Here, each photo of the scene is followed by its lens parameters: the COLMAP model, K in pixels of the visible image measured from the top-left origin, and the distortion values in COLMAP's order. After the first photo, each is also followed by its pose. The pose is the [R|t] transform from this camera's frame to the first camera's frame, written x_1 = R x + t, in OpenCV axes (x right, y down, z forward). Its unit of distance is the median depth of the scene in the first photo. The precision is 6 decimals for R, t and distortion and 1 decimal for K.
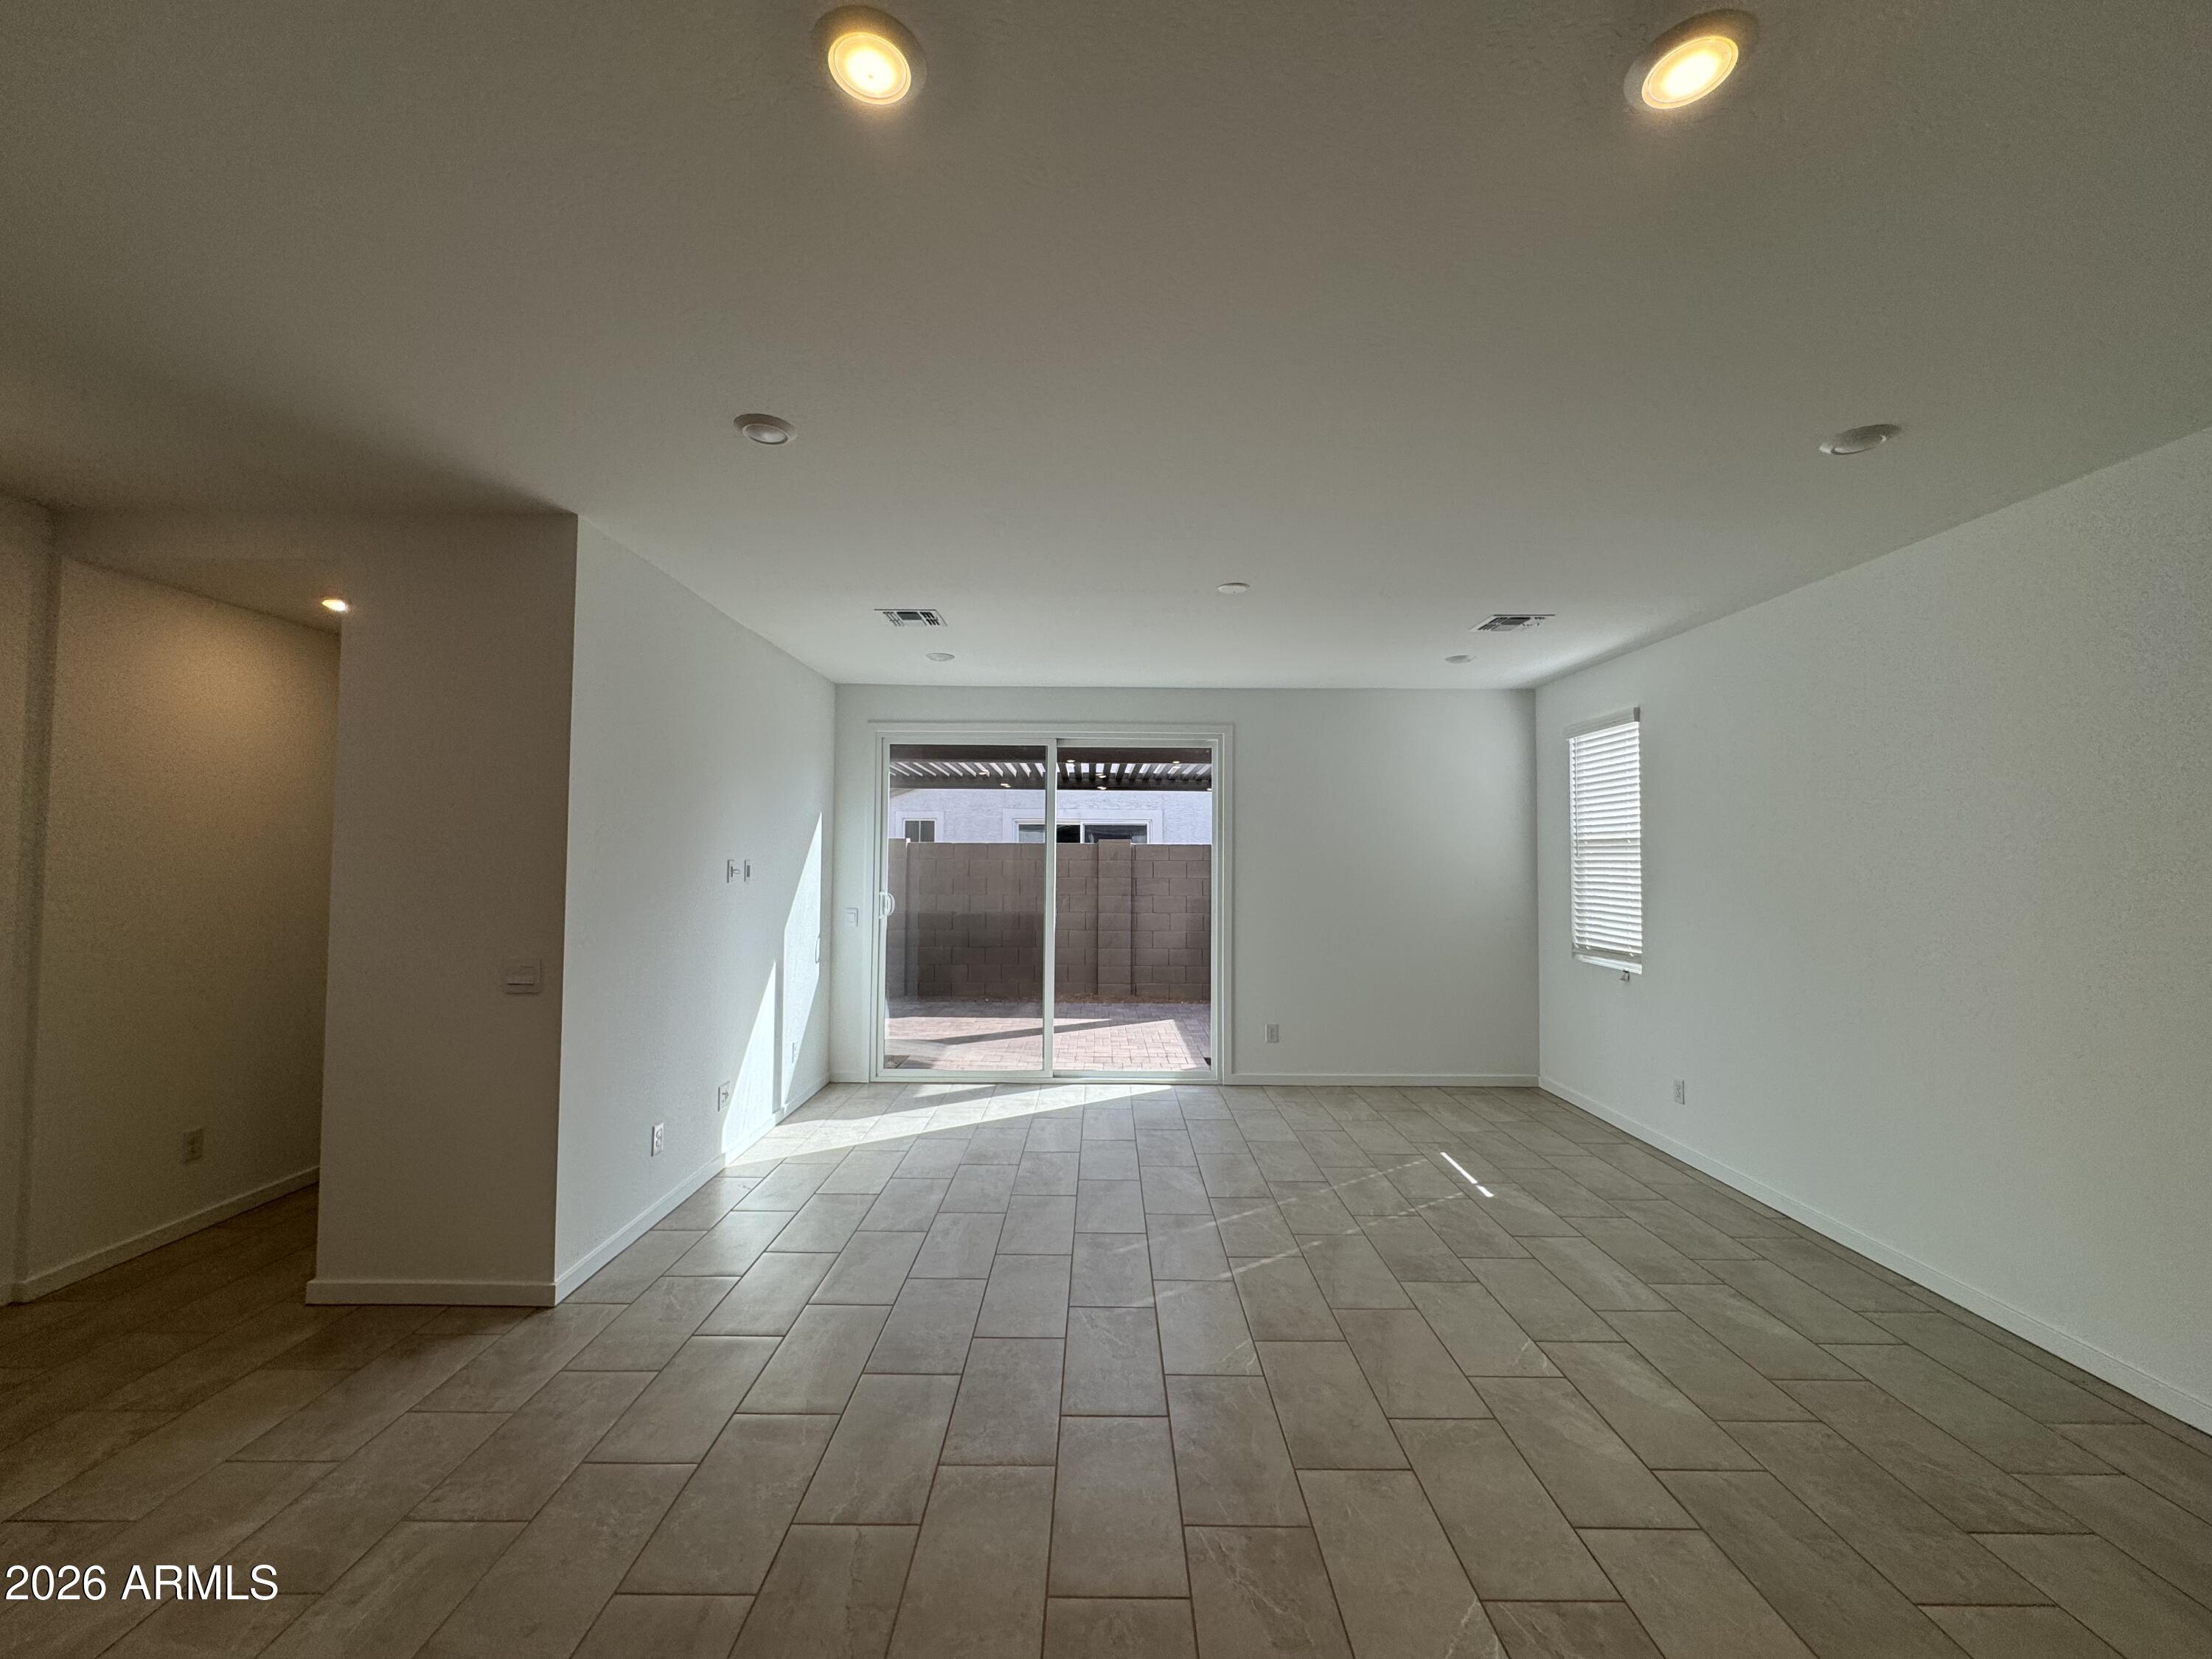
lens RADIAL K [[891.2, 0, 1096.4], [0, 891.2, 821.9], [0, 0, 1]] dist [-0.002973, 0.000279]
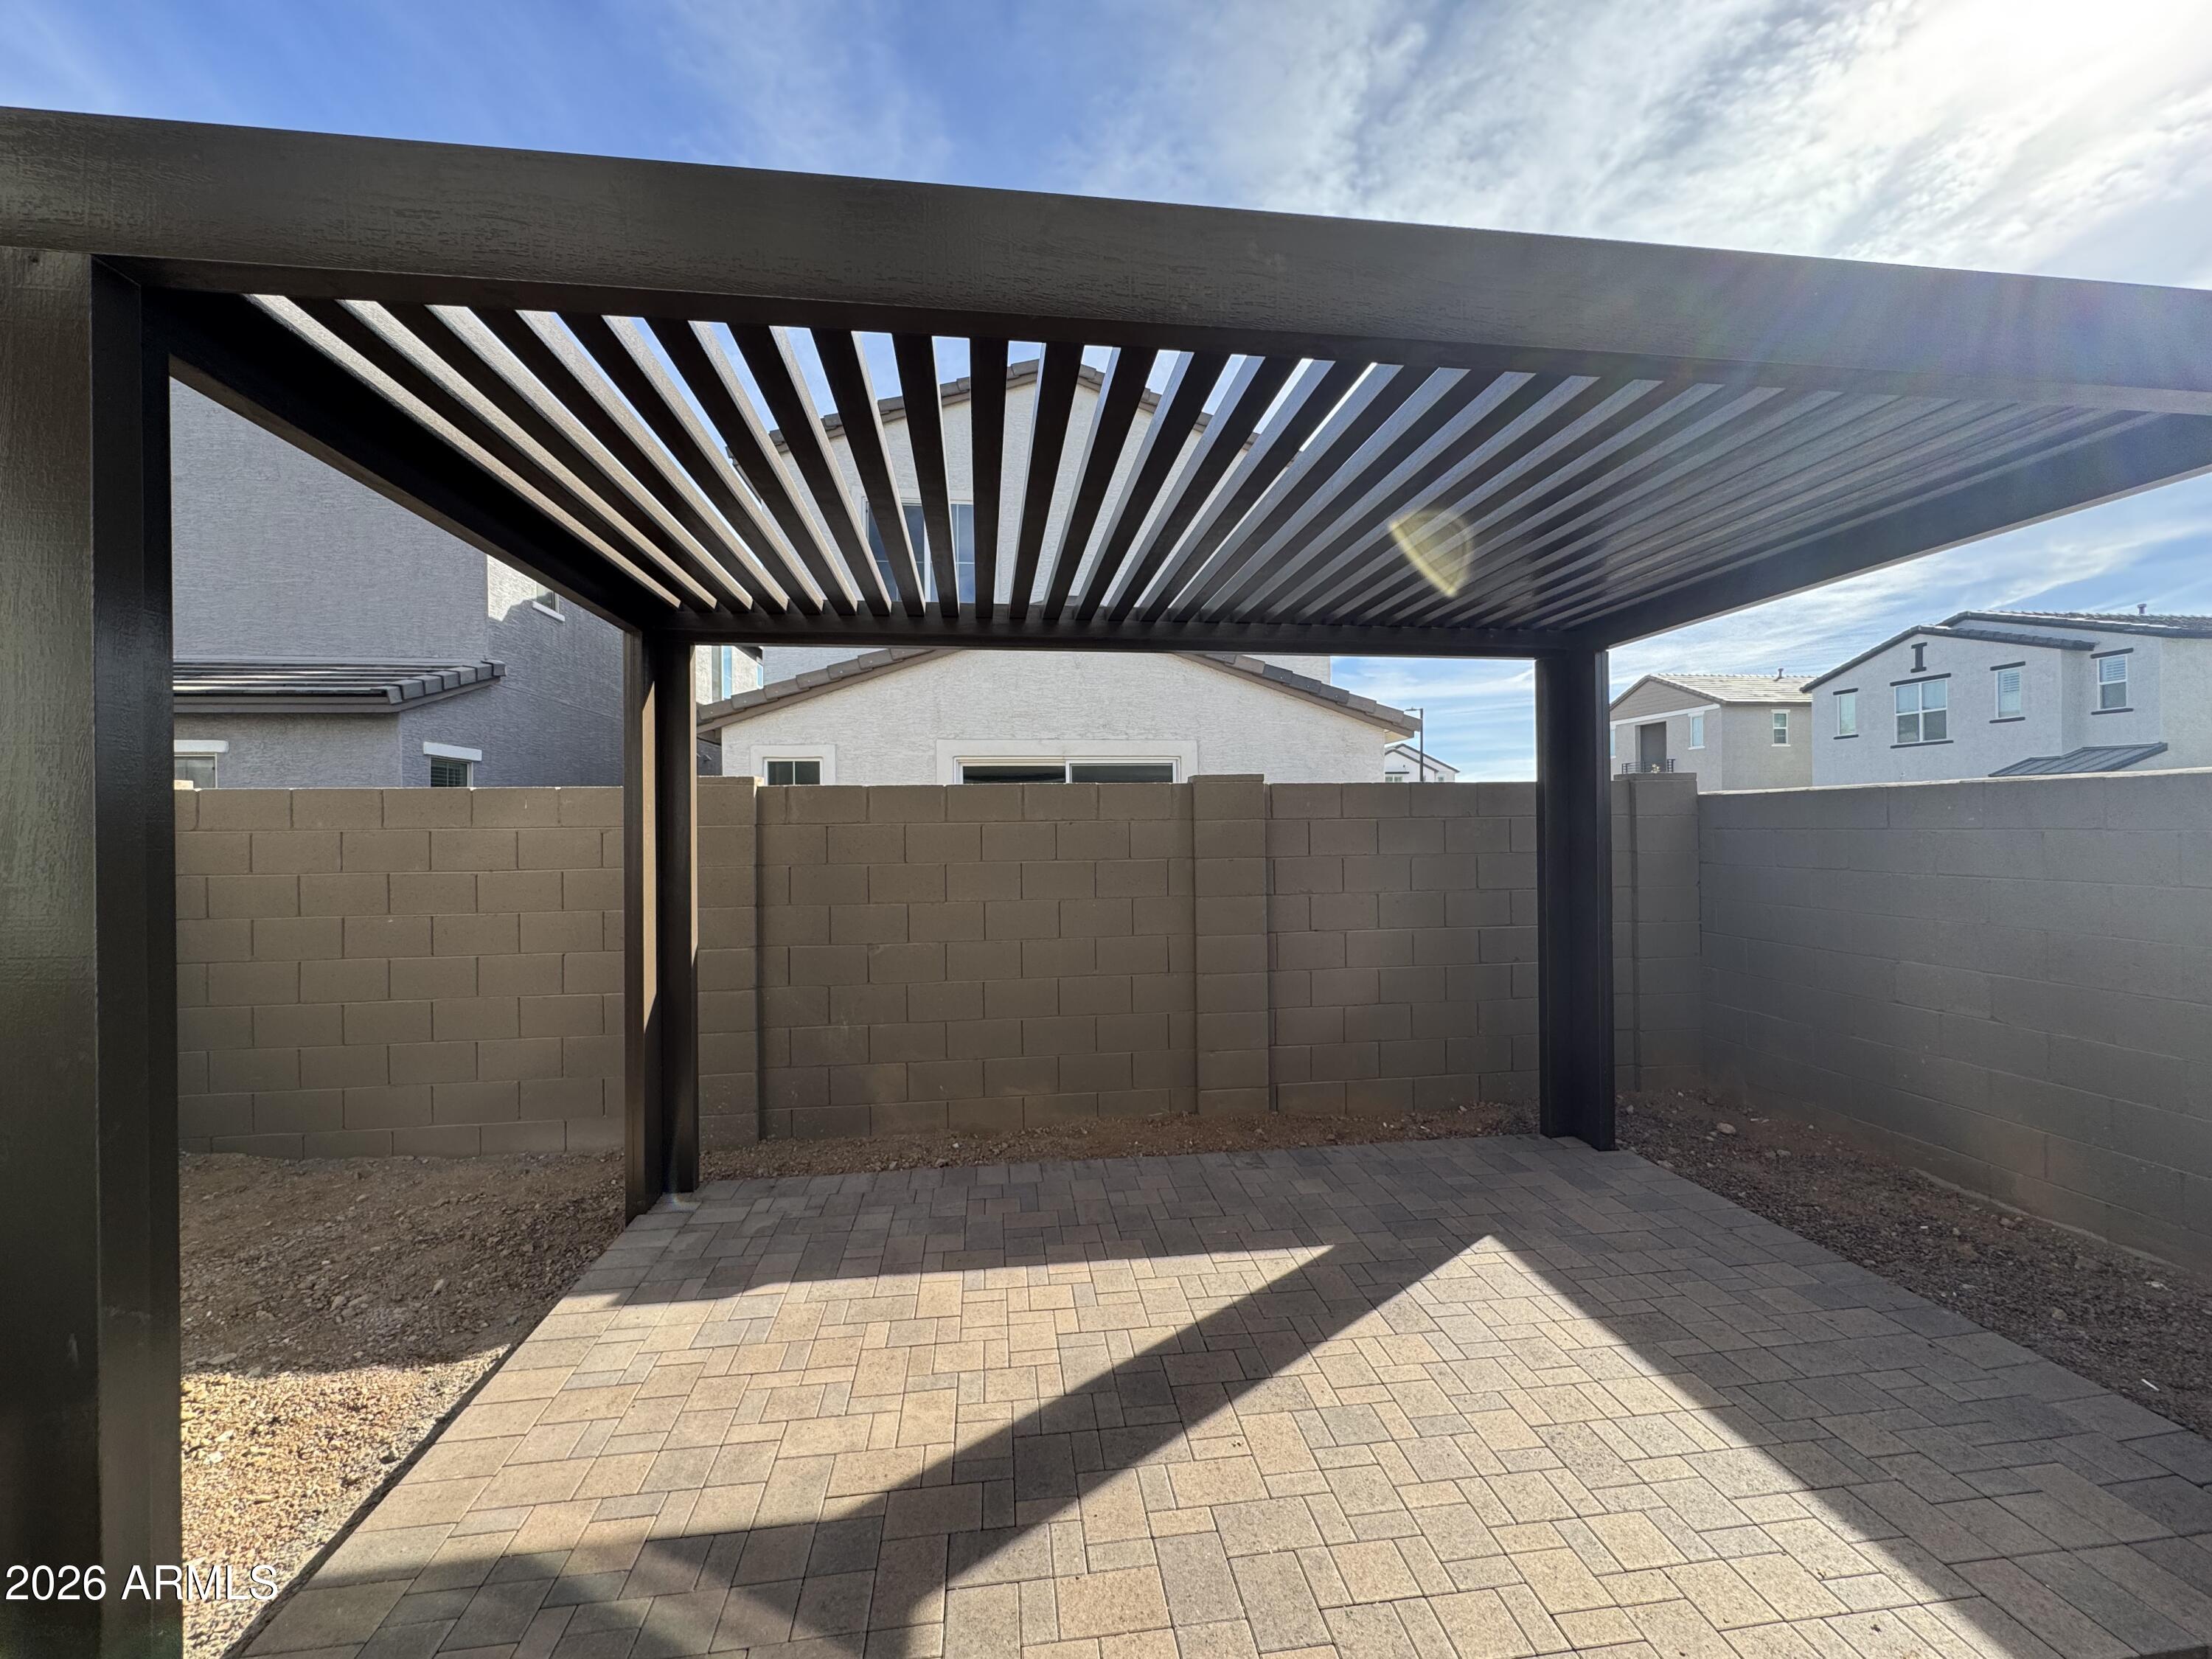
lens RADIAL K [[891.2, 0, 1109.7], [0, 891.2, 829.5], [0, 0, 1]] dist [-0.002973, 0.000279]
pose [[0.990524, -0.016574, 0.136333, -0.069829], [0.010104, 0.998795, 0.048017, 0.017394], [-0.136965, -0.046185, 0.989499, 0.373507]]
